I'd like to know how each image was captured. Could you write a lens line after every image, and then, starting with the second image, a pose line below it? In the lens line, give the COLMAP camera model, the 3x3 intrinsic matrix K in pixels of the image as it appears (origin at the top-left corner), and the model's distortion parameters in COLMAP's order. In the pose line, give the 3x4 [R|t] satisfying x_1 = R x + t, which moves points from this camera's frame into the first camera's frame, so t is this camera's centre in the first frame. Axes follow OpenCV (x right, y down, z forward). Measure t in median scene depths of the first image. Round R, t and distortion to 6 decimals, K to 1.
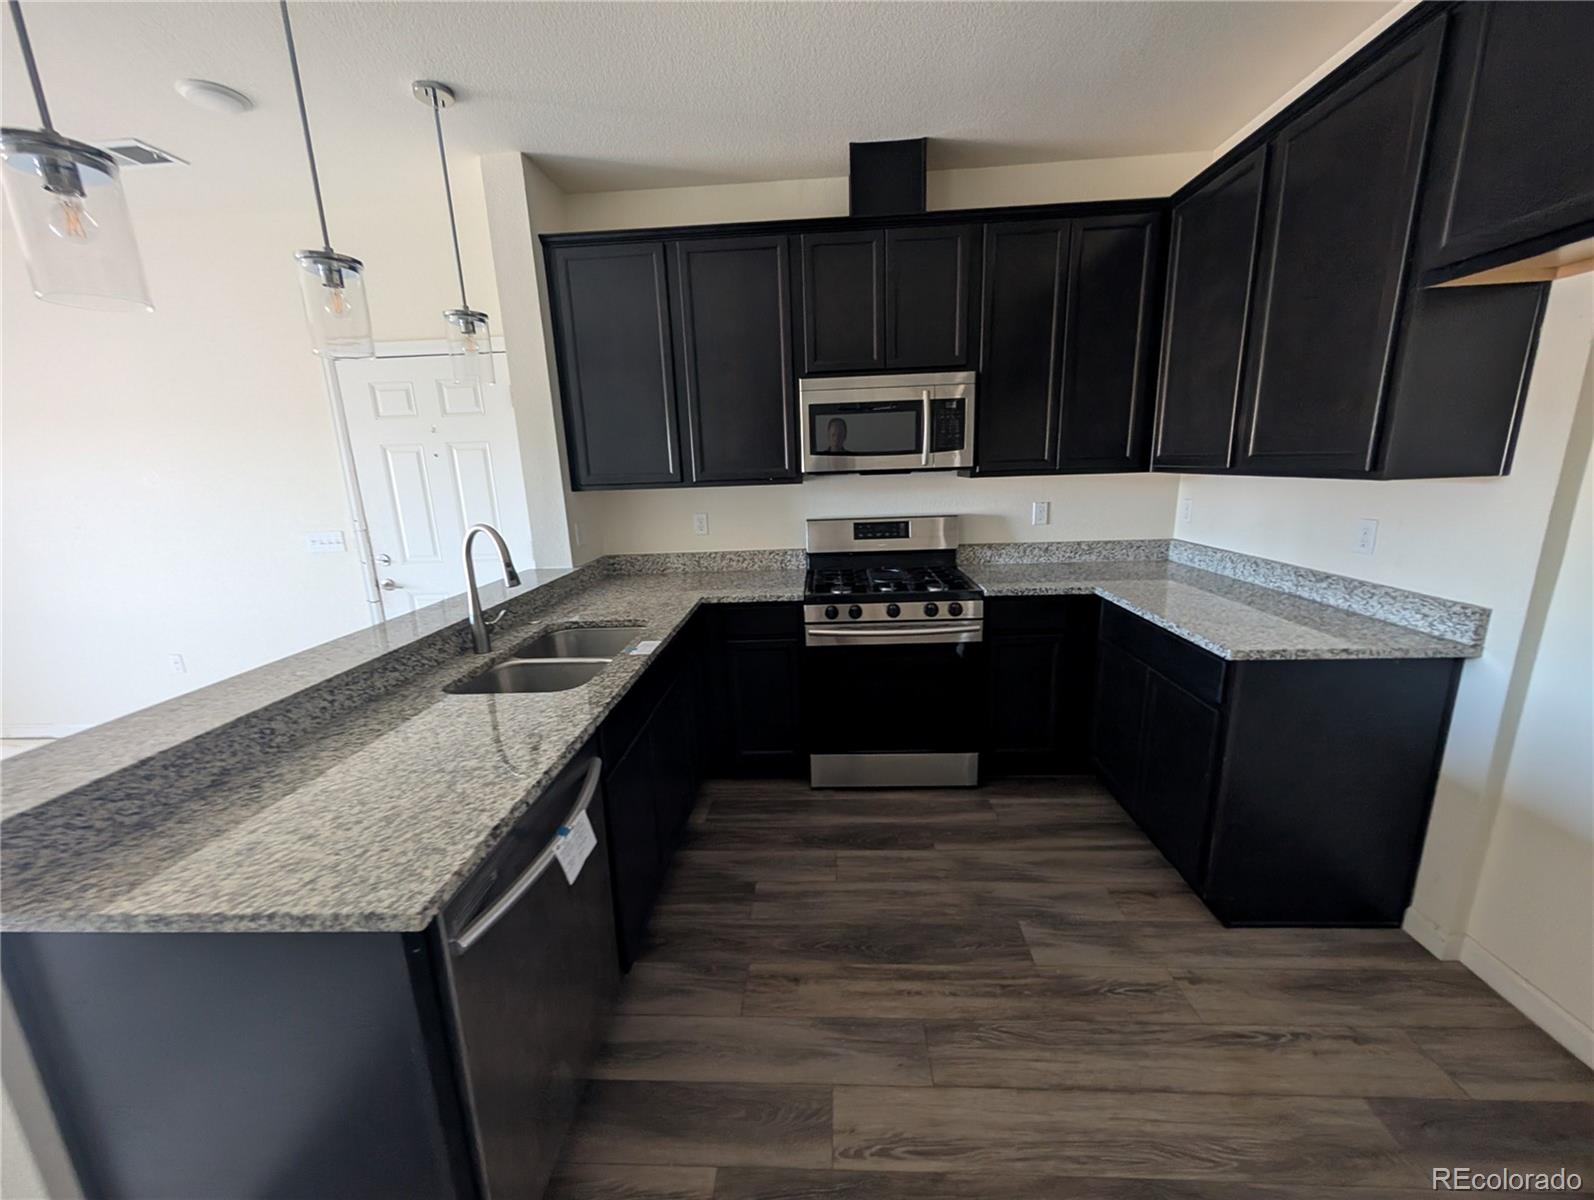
lens RADIAL K [[603.7, 0, 797.0], [0, 603.7, 600.0], [0, 0, 1]] dist [0.001012, 0.000086]
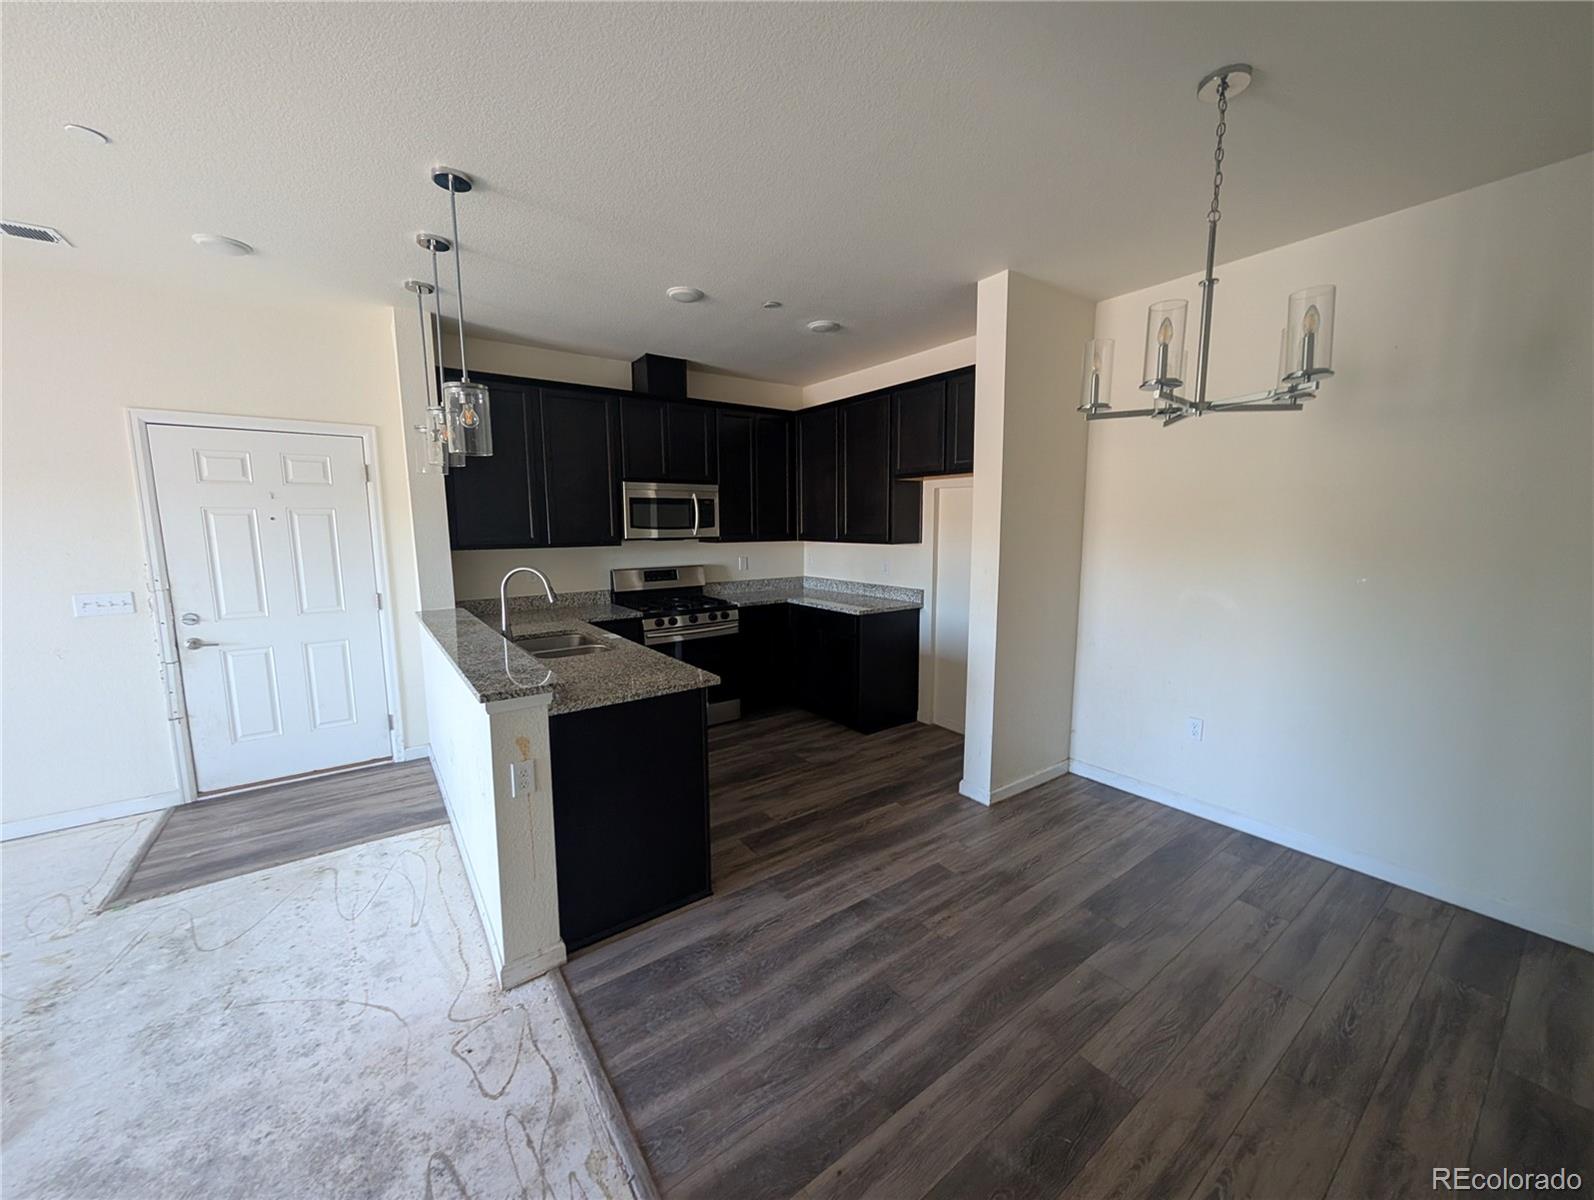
lens RADIAL K [[603.7, 0, 797.0], [0, 603.7, 600.0], [0, 0, 1]] dist [0.001012, 0.000086]
pose [[0.778203, -0.049851, 0.626031, -0.676788], [0.119299, 0.990428, -0.069430, 0.117759], [-0.616577, 0.128715, 0.776701, -0.512562]]
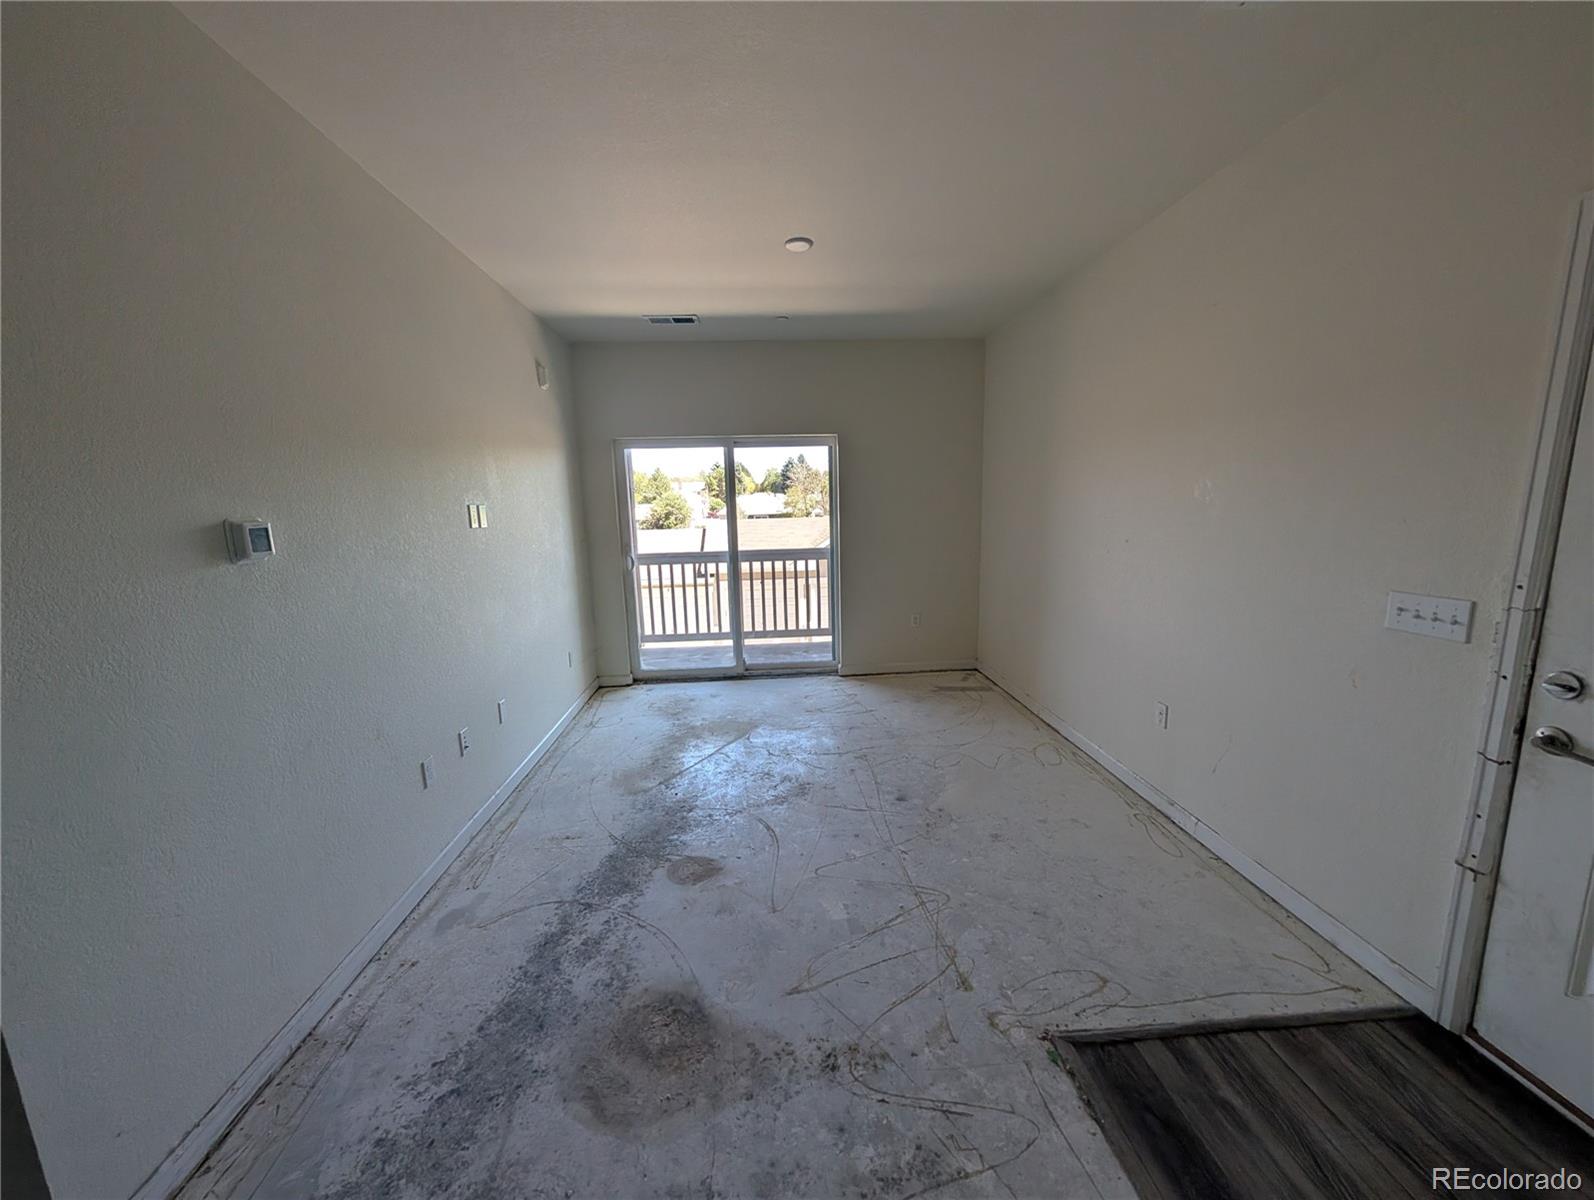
lens RADIAL K [[603.7, 0, 797.0], [0, 603.7, 600.0], [0, 0, 1]] dist [0.001012, 0.000086]
pose [[0.117449, 0.196146, -0.973516, -0.440059], [-0.198132, 0.965220, 0.170571, -0.115358], [0.973113, 0.172851, 0.152227, 0.506936]]
